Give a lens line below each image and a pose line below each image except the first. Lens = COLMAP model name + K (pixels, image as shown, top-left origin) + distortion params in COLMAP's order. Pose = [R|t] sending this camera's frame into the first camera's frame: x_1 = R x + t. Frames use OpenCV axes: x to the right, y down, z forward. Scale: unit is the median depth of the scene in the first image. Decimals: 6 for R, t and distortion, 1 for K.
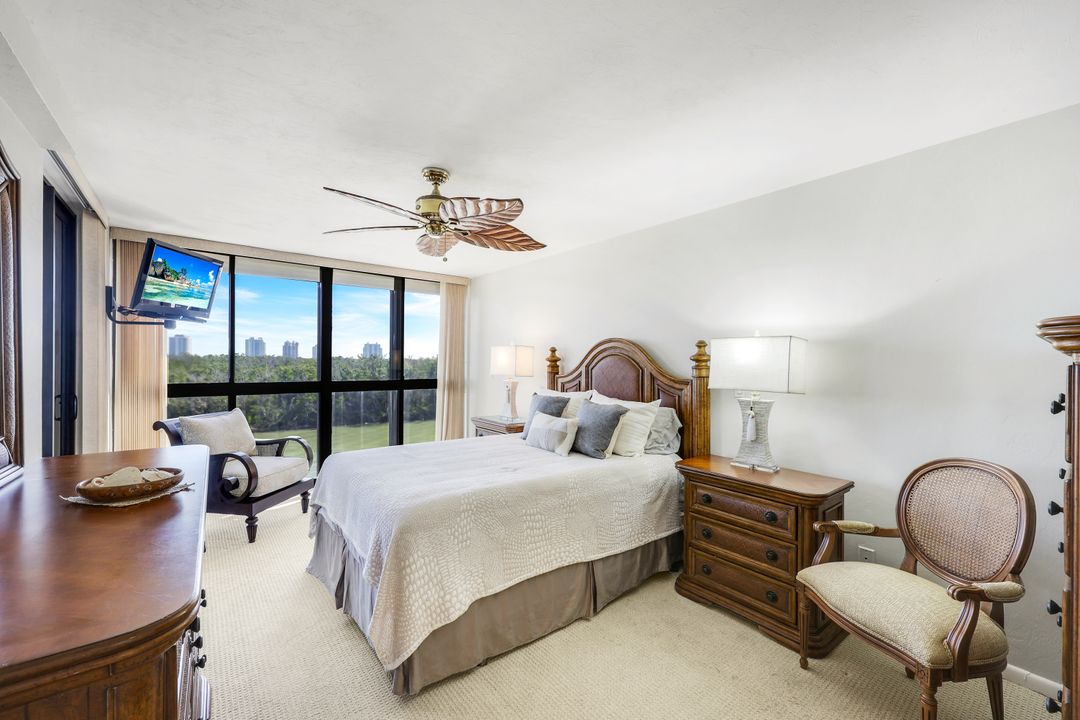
lens RADIAL K [[438.7, 0, 537.5], [0, 438.7, 360.6], [0, 0, 1]] dist [-0.001914, 0.000055]
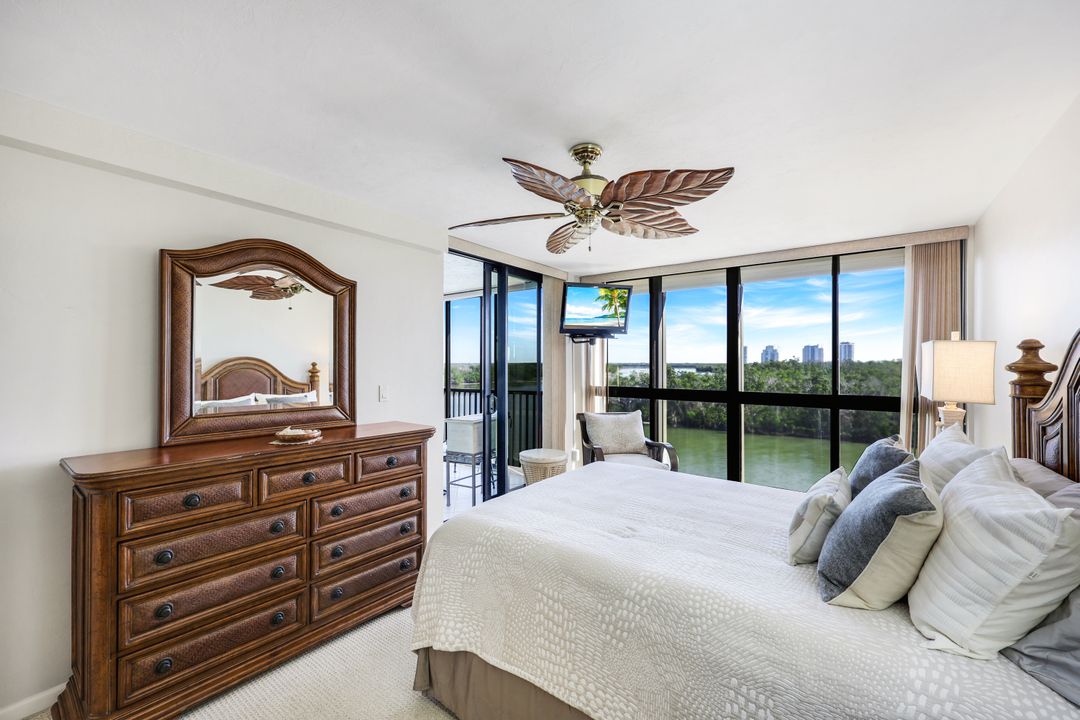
lens RADIAL K [[438.7, 0, 538.1], [0, 438.7, 362.7], [0, 0, 1]] dist [-0.001914, 0.000055]
pose [[0.254236, -0.011371, -0.967075, 0.333977], [0.002246, 0.999935, -0.011167, -0.003970], [0.967140, 0.000668, 0.254245, 0.415455]]
